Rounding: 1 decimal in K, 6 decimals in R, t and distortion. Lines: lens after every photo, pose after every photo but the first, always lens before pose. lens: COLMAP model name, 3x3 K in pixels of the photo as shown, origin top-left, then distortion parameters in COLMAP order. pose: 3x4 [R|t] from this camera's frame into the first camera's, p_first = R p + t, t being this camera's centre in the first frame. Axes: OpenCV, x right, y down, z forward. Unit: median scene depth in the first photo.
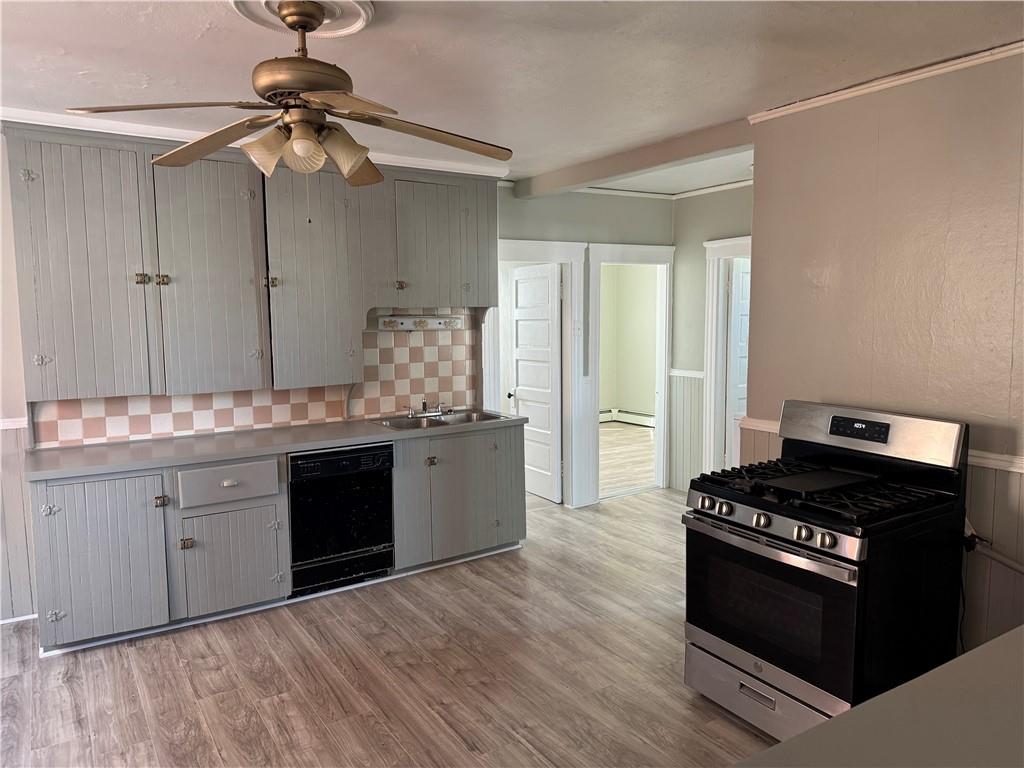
lens RADIAL K [[723.2, 0, 507.9], [0, 723.2, 381.3], [0, 0, 1]] dist [0.082028, -0.038899]
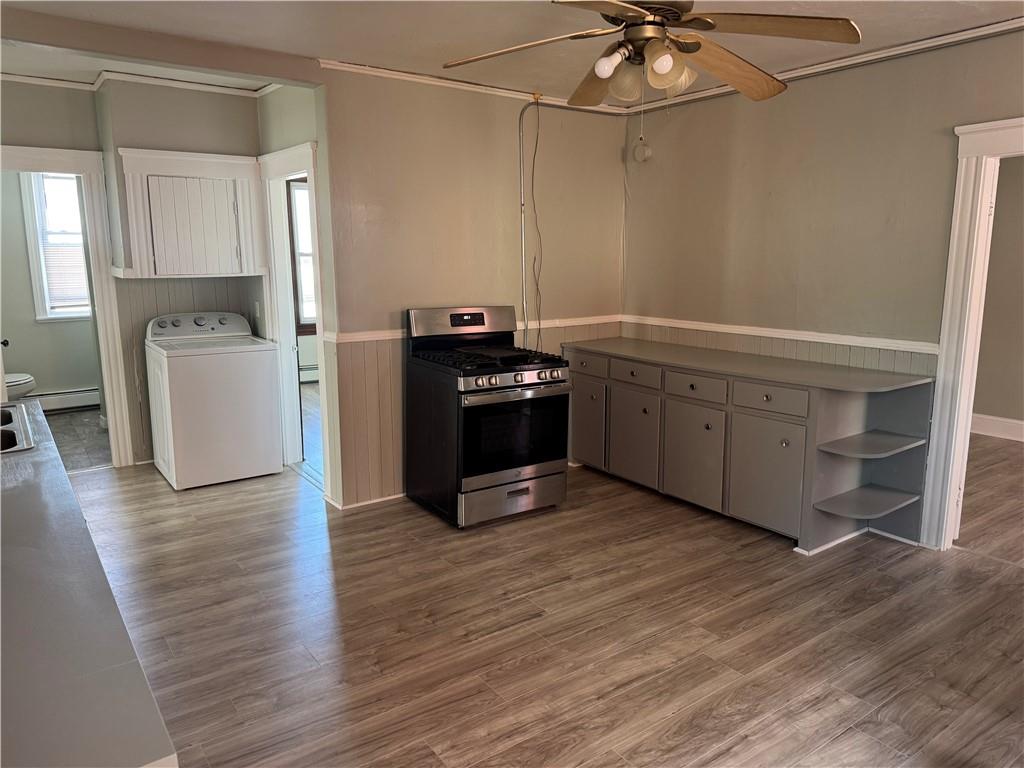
lens RADIAL K [[723.2, 0, 508.2], [0, 723.2, 383.8], [0, 0, 1]] dist [0.082028, -0.038899]
pose [[-0.067416, -0.154852, 0.985635, -1.016722], [0.096783, 0.982208, 0.160934, -0.037630], [-0.993020, 0.106242, -0.051229, 0.981935]]
